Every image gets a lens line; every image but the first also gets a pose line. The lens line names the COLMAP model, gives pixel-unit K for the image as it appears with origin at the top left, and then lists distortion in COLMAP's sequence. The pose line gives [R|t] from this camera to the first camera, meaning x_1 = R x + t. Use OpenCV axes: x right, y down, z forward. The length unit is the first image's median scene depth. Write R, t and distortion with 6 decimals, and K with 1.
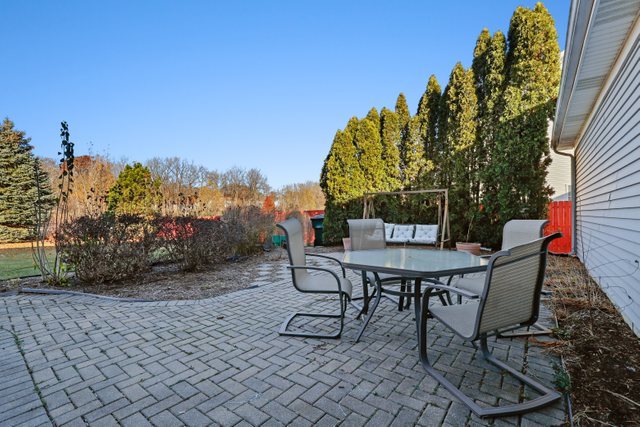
lens RADIAL K [[293.8, 0, 320.7], [0, 293.8, 214.5], [0, 0, 1]] dist [-0.022594, 0.000776]
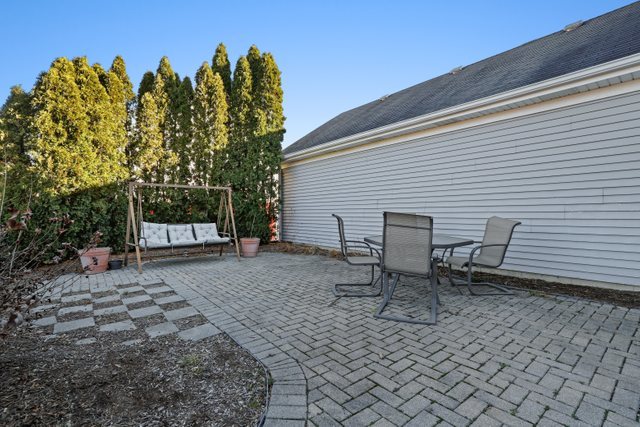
lens RADIAL K [[293.8, 0, 320.6], [0, 293.8, 211.9], [0, 0, 1]] dist [-0.022594, 0.000776]
pose [[0.233172, 0.005123, 0.972422, -0.876375], [0.009123, 0.999931, -0.007456, 0.017013], [-0.972393, 0.010610, 0.233109, 0.821396]]
